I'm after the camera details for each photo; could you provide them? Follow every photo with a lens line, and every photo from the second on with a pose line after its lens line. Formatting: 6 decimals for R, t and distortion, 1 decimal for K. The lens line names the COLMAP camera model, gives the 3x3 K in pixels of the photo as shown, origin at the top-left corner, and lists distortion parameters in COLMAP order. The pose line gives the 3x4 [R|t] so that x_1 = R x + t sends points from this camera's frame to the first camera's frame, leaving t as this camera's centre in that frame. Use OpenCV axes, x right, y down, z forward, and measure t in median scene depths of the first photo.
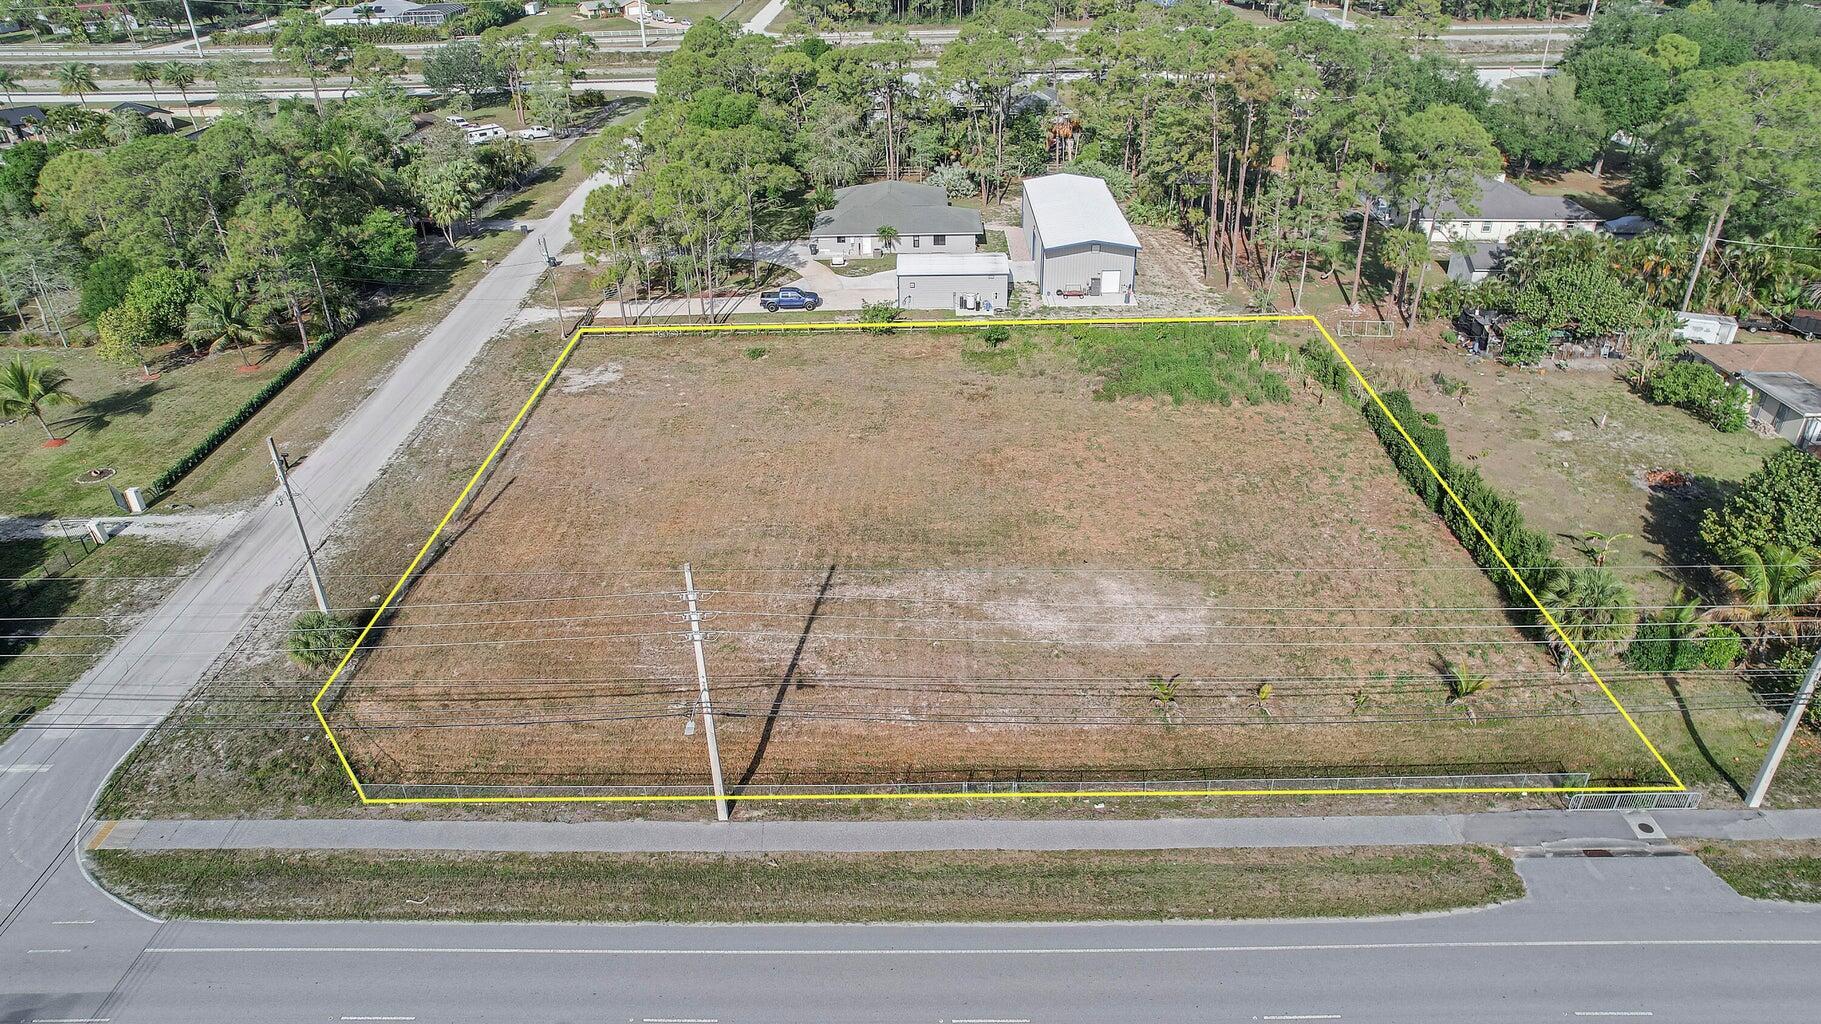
lens RADIAL K [[1171.4, 0, 911.7], [0, 1171.4, 501.9], [0, 0, 1]] dist [-0.065248, 0.050908]
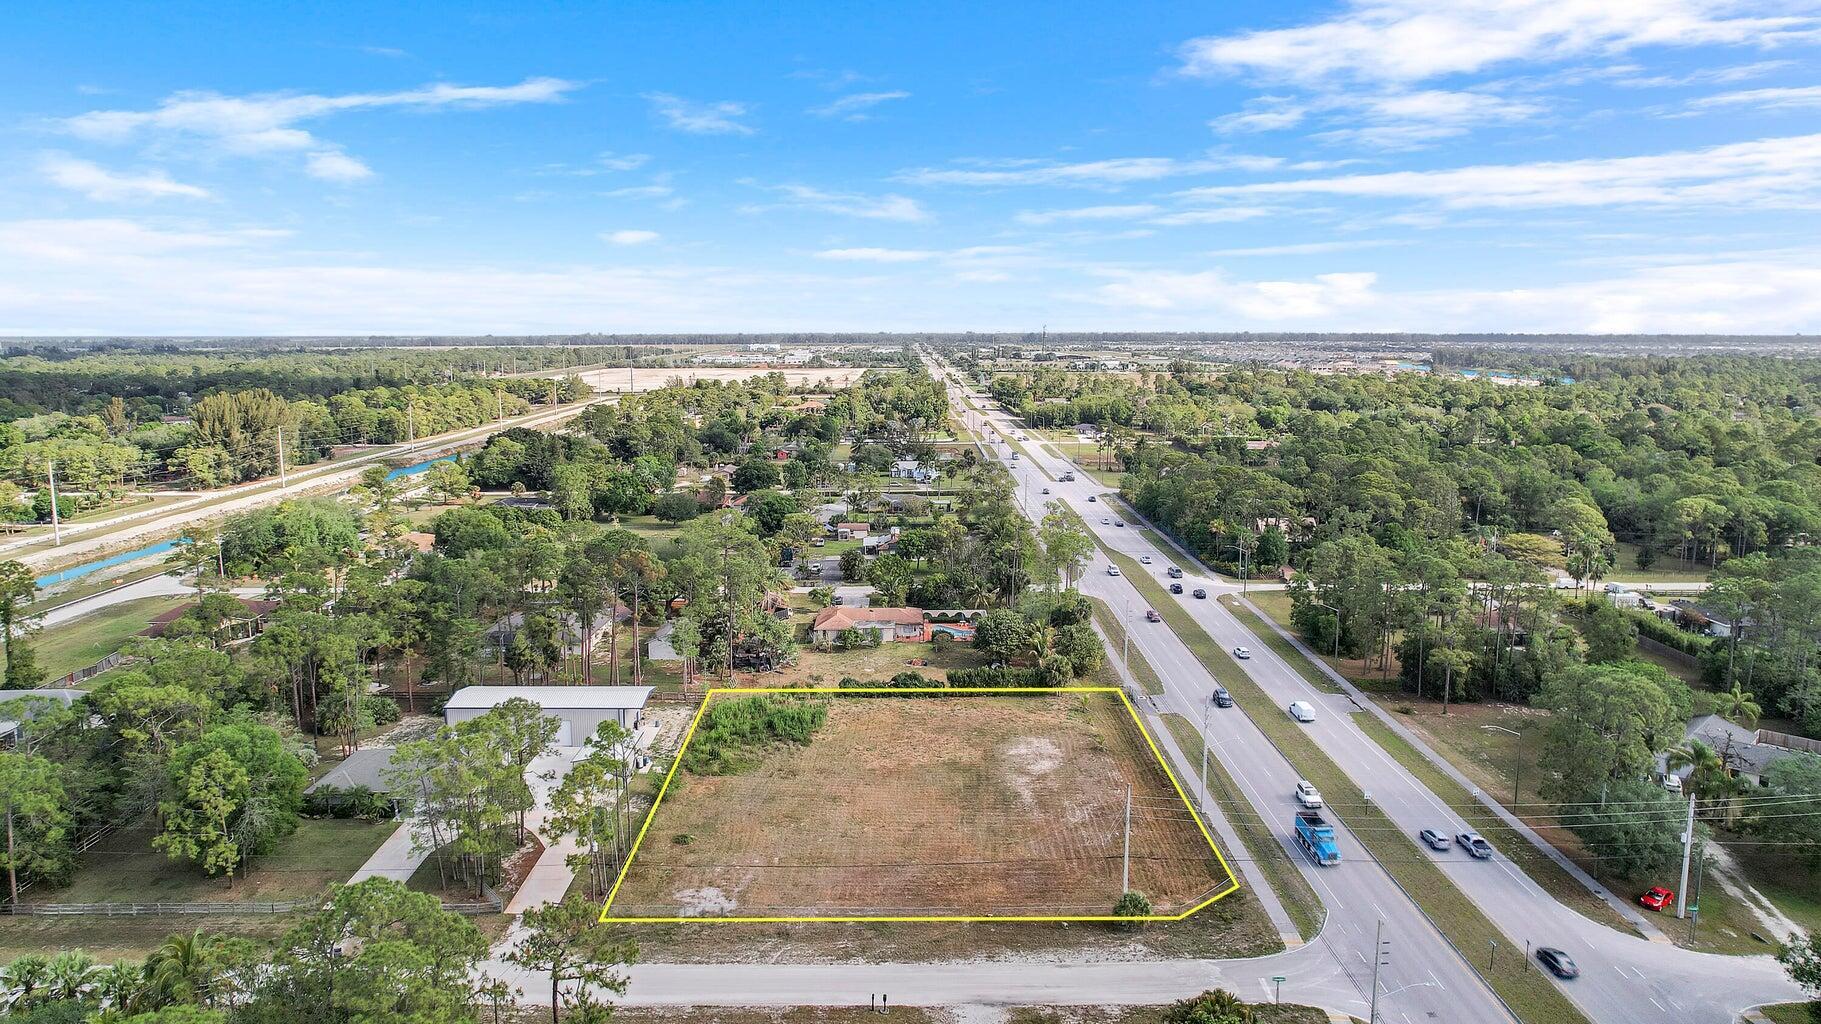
lens RADIAL K [[1171.4, 0, 911.7], [0, 1171.4, 501.9], [0, 0, 1]] dist [-0.065248, 0.050908]
pose [[-0.013305, -0.130621, 0.991343, -1.618957], [0.490233, 0.863246, 0.120322, -0.577052], [-0.871490, 0.487590, 0.052549, 0.701509]]
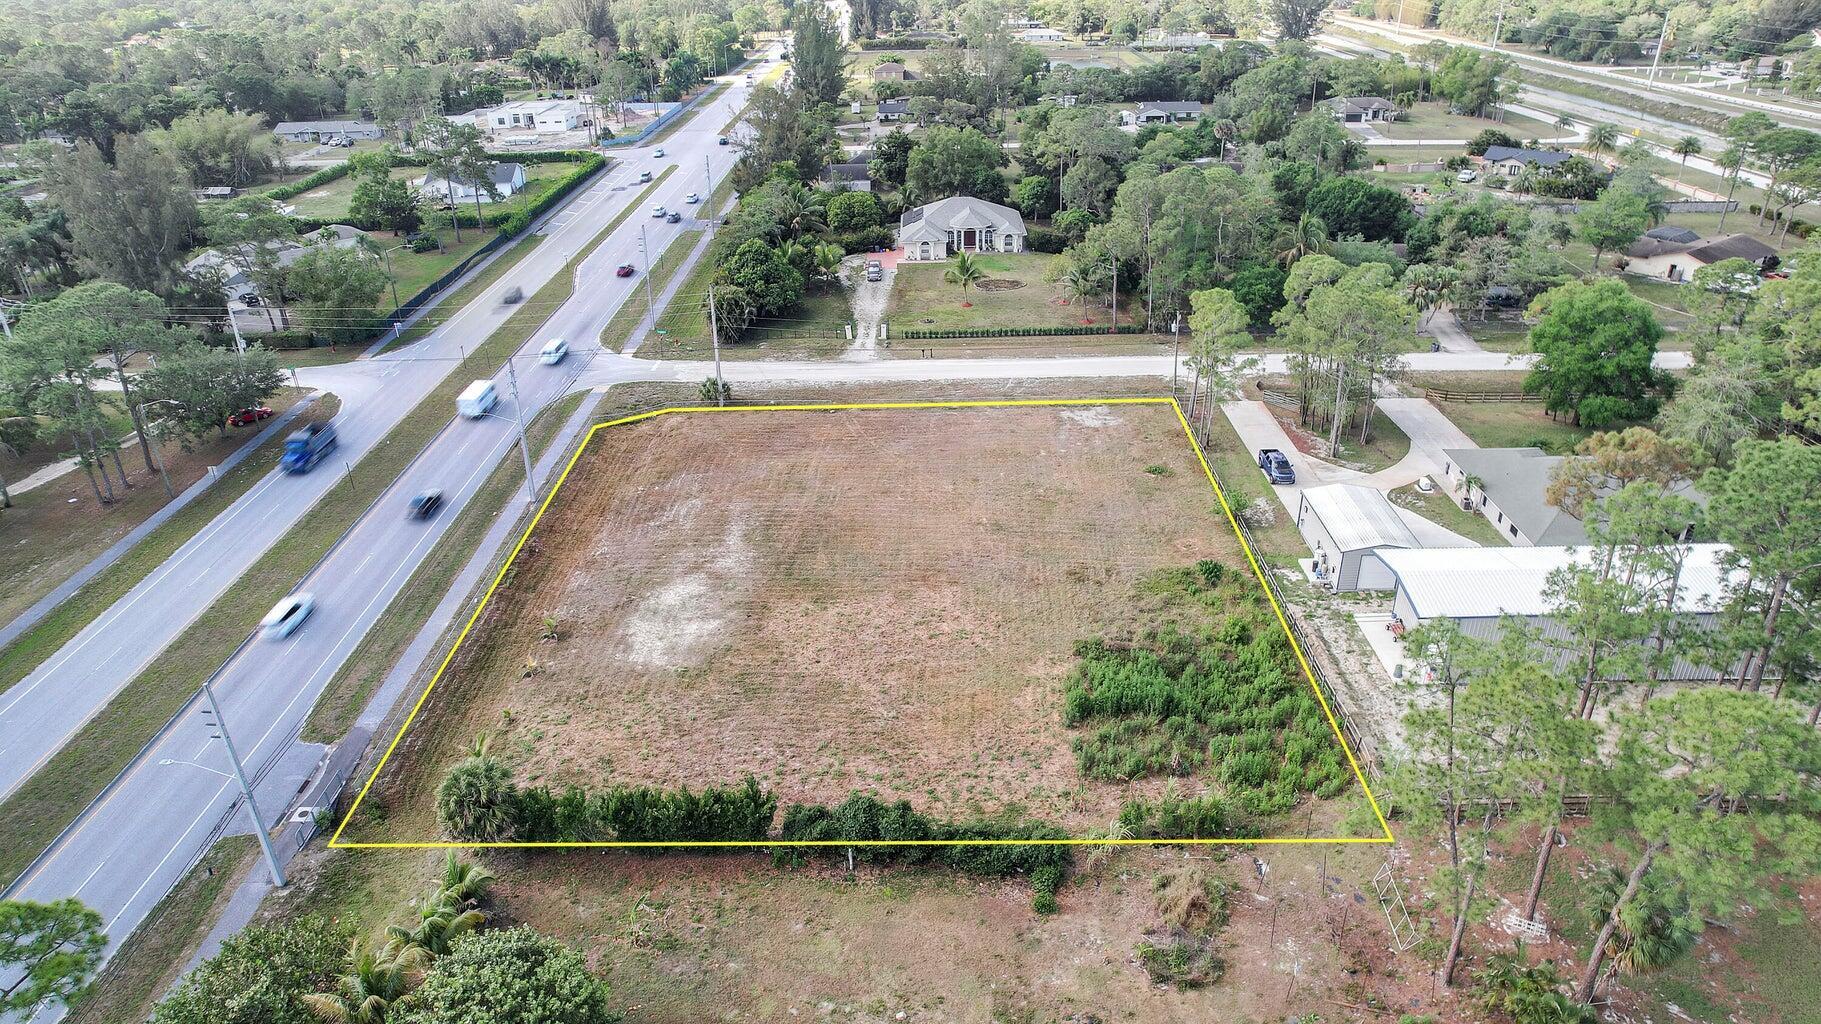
lens RADIAL K [[1159.0, 0, 910.5], [0, 1159.0, 512.0], [0, 0, 1]] dist [-0.063121, 0.045195]
pose [[-0.005841, 0.469655, -0.882831, 1.015923], [-0.470886, 0.777546, 0.416760, -0.537685], [0.882175, 0.418147, 0.216612, 0.740946]]
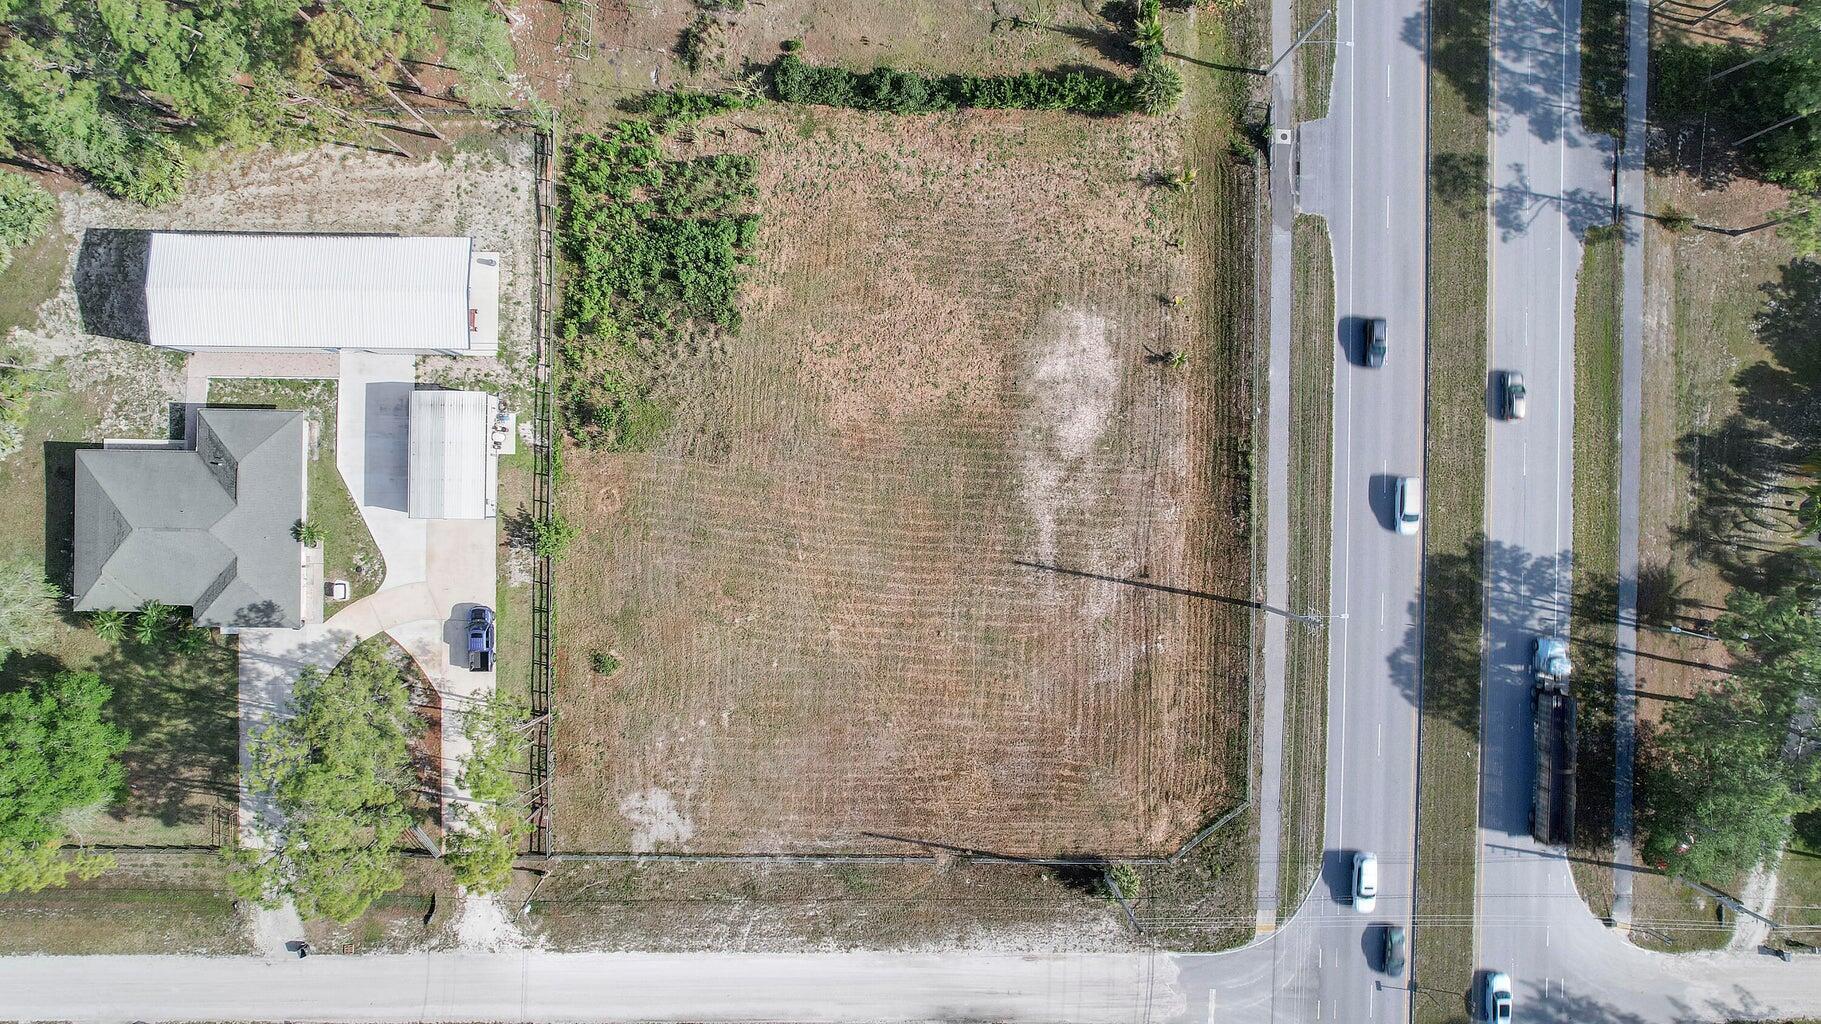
lens RADIAL K [[1171.4, 0, 911.7], [0, 1171.4, 501.9], [0, 0, 1]] dist [-0.065248, 0.050908]
pose [[0.008143, -0.999914, 0.010276, -0.008115], [0.458035, 0.012865, 0.888841, -1.101948], [-0.888897, -0.002531, 0.458100, 0.409012]]
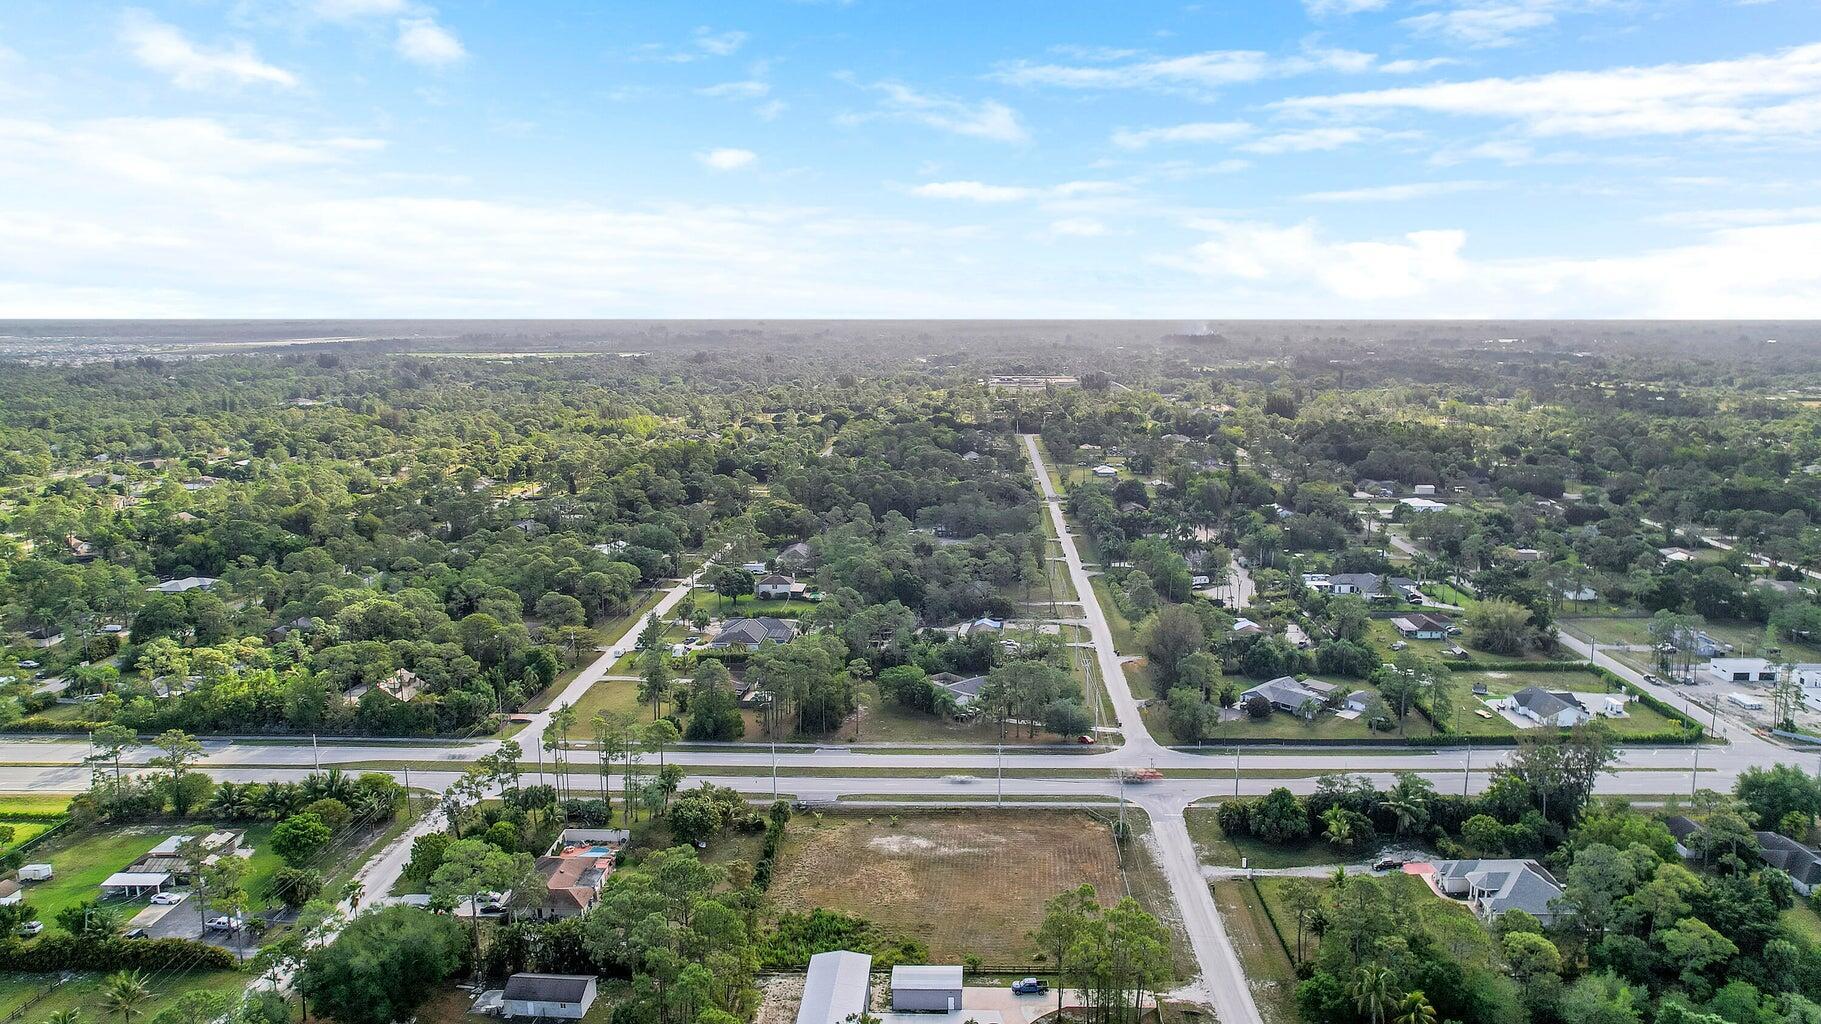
lens RADIAL K [[1171.4, 0, 911.7], [0, 1171.4, 501.9], [0, 0, 1]] dist [-0.065248, 0.050908]
pose [[-0.998430, 0.024160, 0.050536, -0.052601], [0.050463, 0.779530, 0.624329, -2.282794], [-0.024311, 0.625899, -0.779525, 2.470439]]
